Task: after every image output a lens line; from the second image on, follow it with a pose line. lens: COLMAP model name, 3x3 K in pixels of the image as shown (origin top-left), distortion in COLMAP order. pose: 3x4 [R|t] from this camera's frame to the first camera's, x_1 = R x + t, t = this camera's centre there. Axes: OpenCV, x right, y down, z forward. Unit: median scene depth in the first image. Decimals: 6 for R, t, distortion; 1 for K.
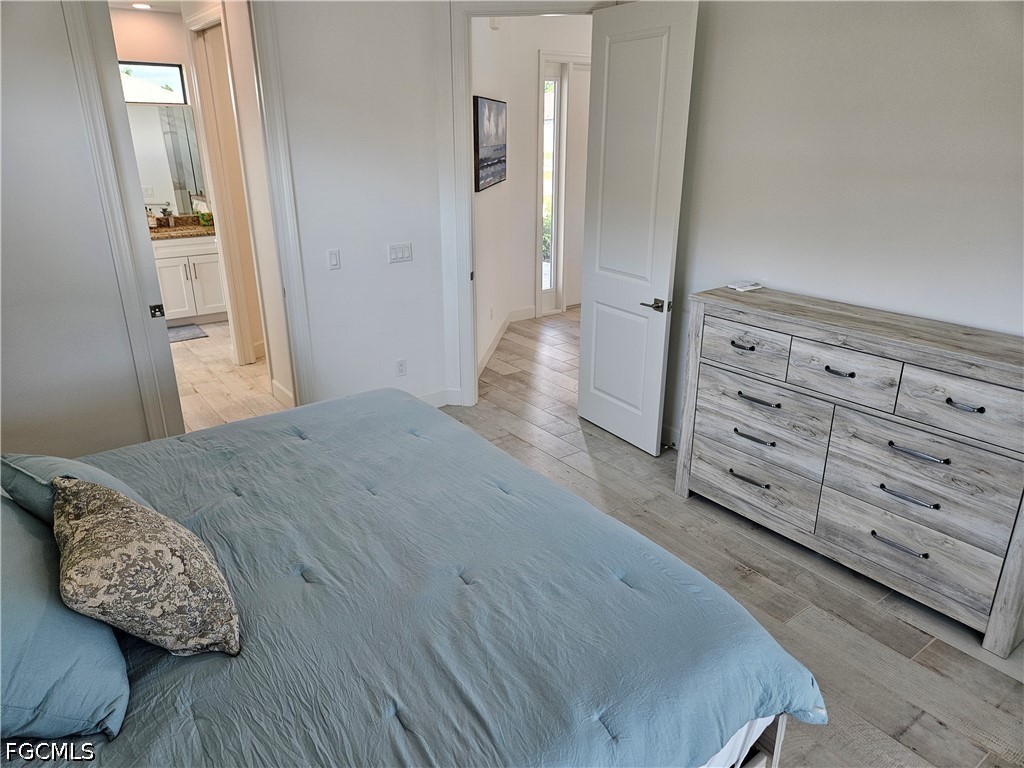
lens RADIAL K [[684.2, 0, 514.1], [0, 684.2, 384.2], [0, 0, 1]] dist [0.011206, 0.001921]
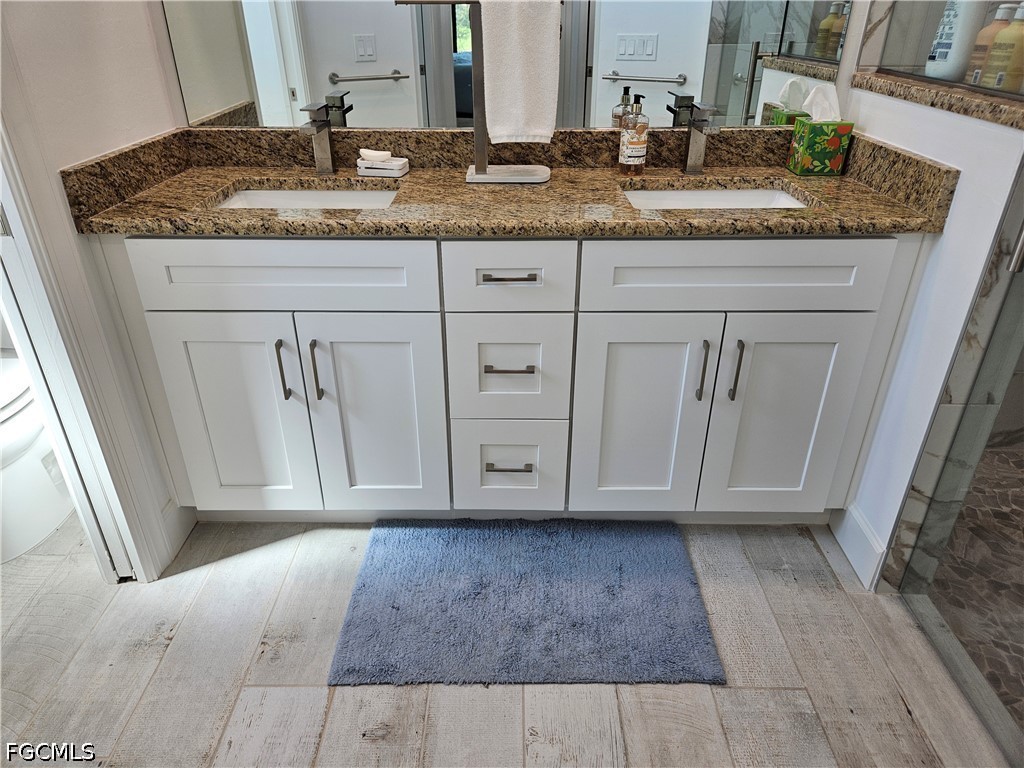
lens RADIAL K [[684.2, 0, 510.8], [0, 684.2, 384.9], [0, 0, 1]] dist [0.011206, 0.001921]
pose [[0.795749, 0.289468, -0.531970, -0.379014], [-0.206248, 0.955400, 0.211358, -0.186106], [0.569425, -0.058470, 0.819961, 0.717197]]
